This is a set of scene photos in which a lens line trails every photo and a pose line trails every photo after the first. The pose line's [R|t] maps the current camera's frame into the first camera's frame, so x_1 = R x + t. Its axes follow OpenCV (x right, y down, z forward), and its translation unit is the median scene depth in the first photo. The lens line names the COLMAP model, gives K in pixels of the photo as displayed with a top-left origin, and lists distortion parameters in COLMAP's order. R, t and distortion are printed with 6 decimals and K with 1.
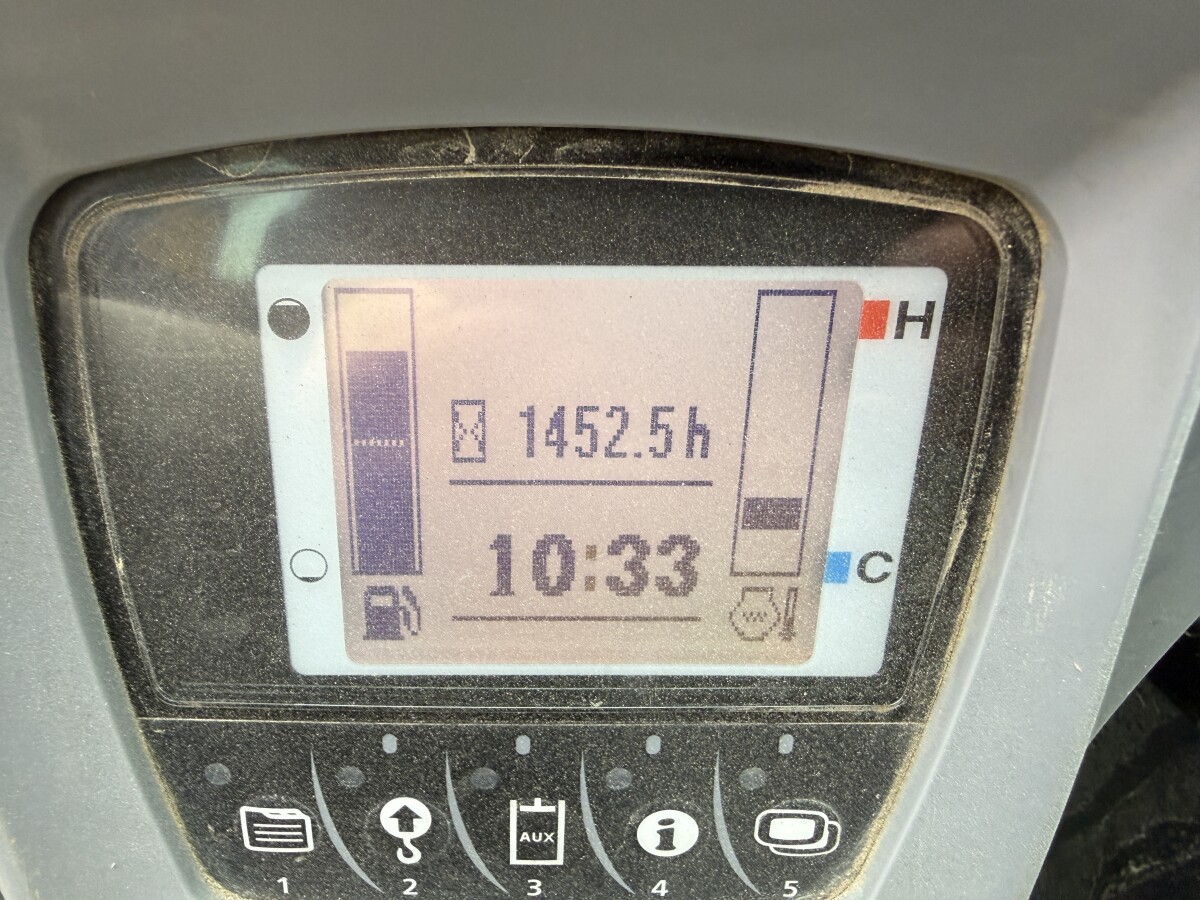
lens RADIAL K [[843.3, 0, 507.5], [0, 843.3, 449.2], [0, 0, 1]] dist [0.001555, 0.001897]
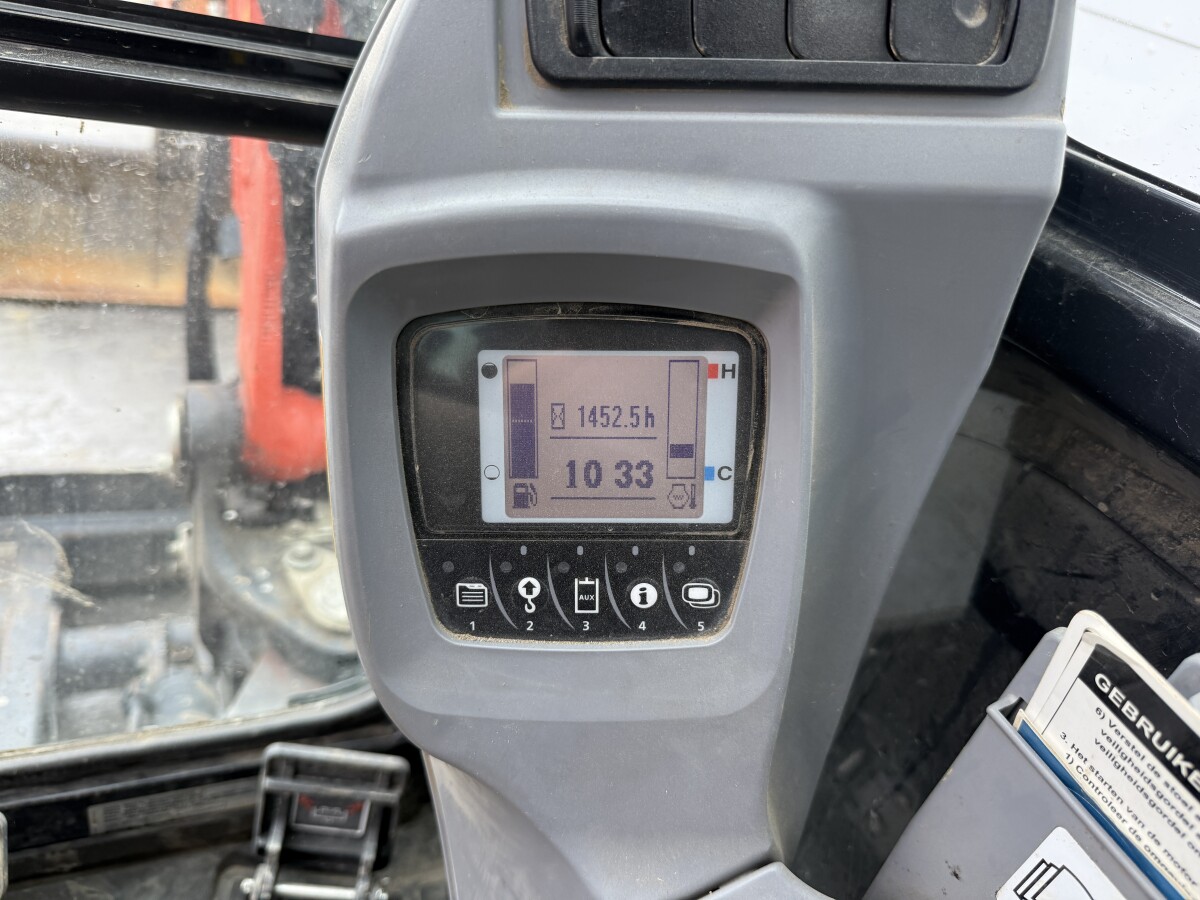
lens RADIAL K [[834.1, 0, 600.0], [0, 834.1, 450.0], [0, 0, 1]] dist [0.159851, -0.313226]
pose [[0.999917, -0.000391, 0.012901, 0.044307], [0.002012, 0.992035, -0.125946, 0.369587], [-0.012749, 0.125962, 0.991953, -1.370120]]
